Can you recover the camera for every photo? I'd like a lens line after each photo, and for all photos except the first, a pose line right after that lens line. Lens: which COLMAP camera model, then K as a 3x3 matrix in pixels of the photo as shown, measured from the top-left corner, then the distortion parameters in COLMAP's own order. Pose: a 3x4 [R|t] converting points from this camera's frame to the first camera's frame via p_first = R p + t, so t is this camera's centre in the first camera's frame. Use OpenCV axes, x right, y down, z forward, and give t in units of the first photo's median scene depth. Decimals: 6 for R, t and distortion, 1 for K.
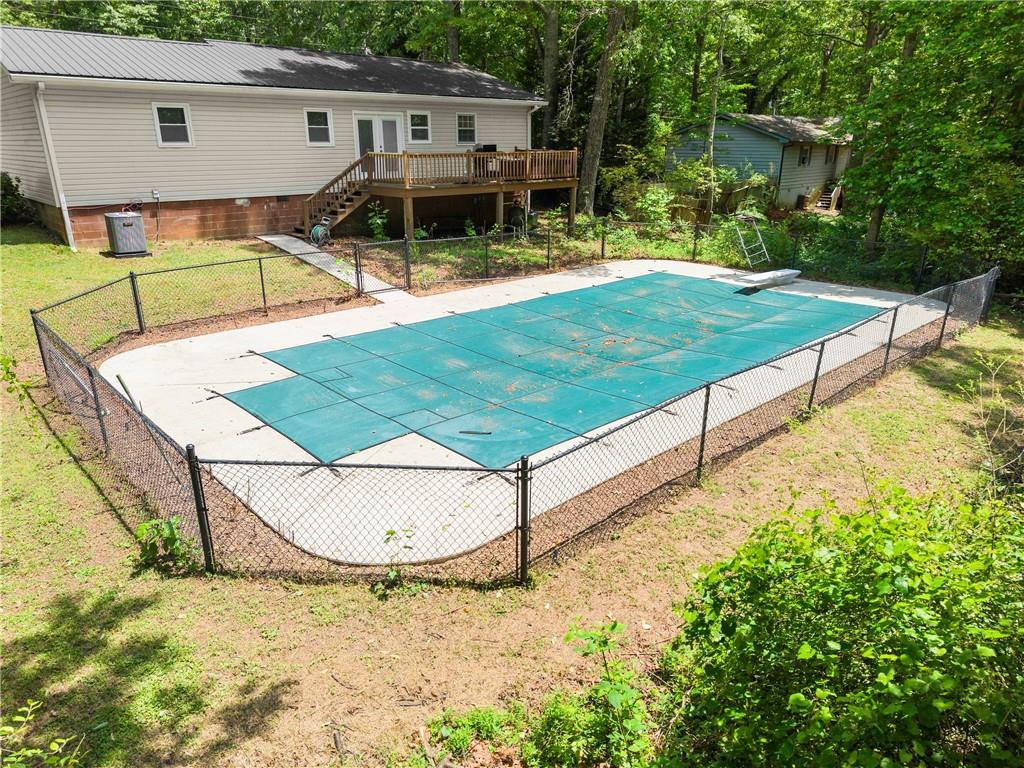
lens RADIAL K [[676.3, 0, 510.2], [0, 676.3, 387.6], [0, 0, 1]] dist [0.030014, -0.027754]
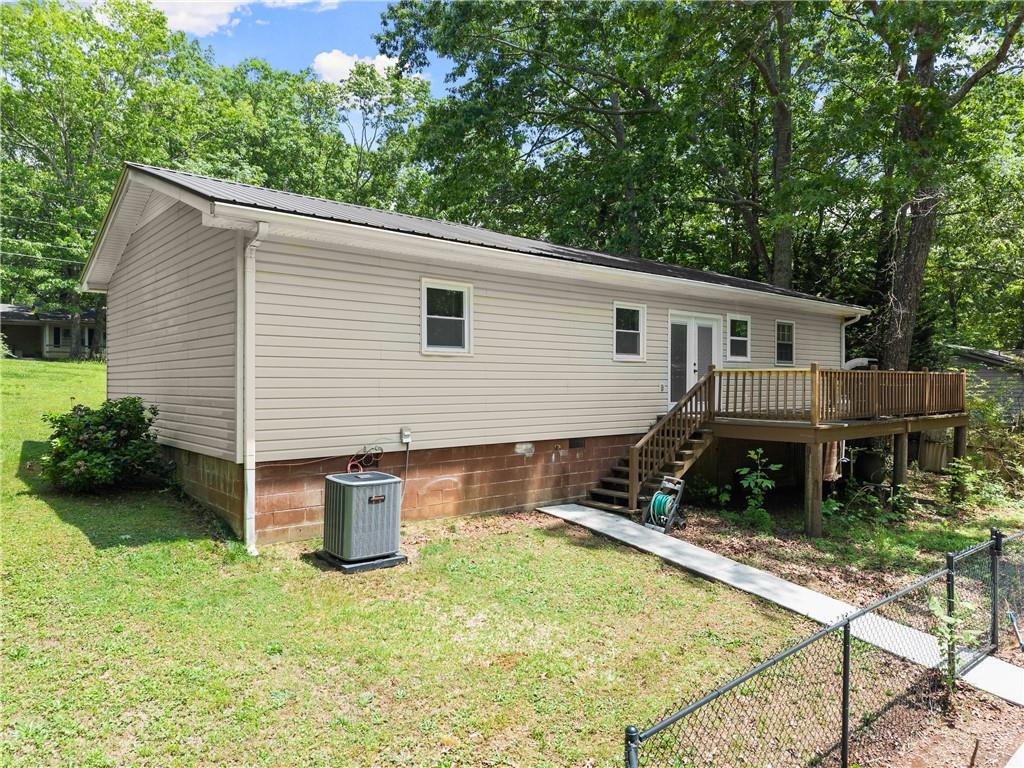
lens RADIAL K [[676.3, 0, 510.2], [0, 676.3, 387.6], [0, 0, 1]] dist [0.030014, -0.027754]
pose [[0.999109, 0.001954, -0.042171, -0.413012], [-0.015963, 0.942252, -0.334523, -0.144182], [0.039082, 0.334898, 0.941444, 0.490491]]
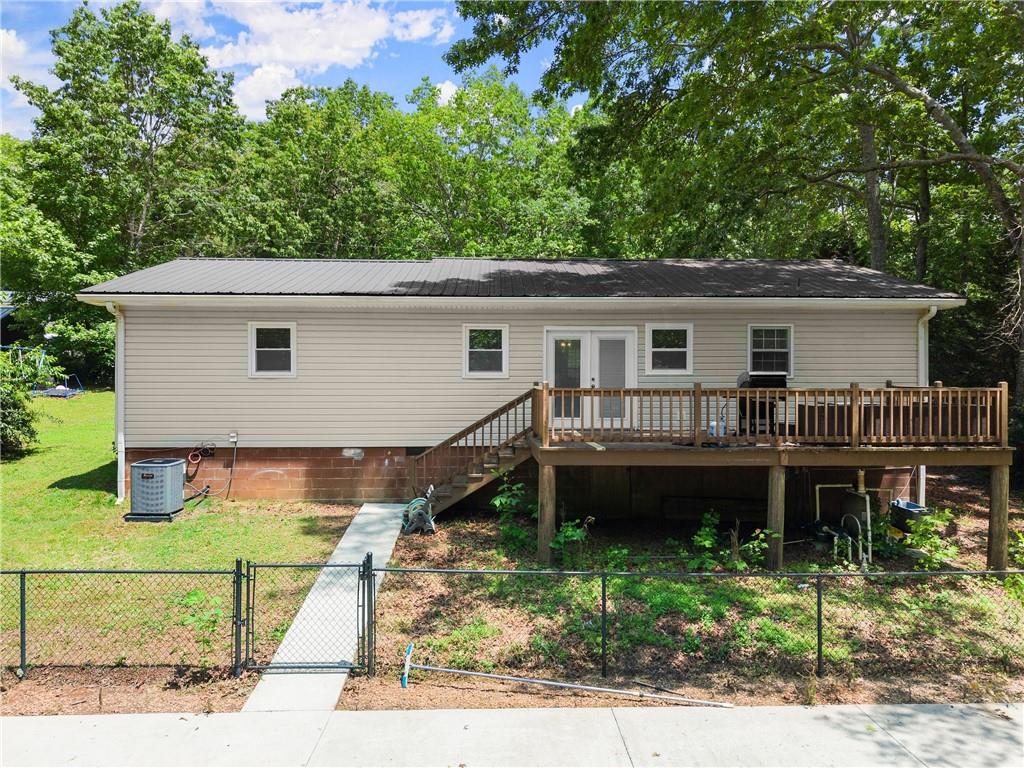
lens RADIAL K [[676.3, 0, 510.2], [0, 676.3, 387.6], [0, 0, 1]] dist [0.030014, -0.027754]
pose [[0.757827, 0.004461, -0.652440, 0.186890], [-0.225723, 0.940020, -0.255756, -0.212648], [0.612166, 0.341090, 0.713379, 0.635450]]
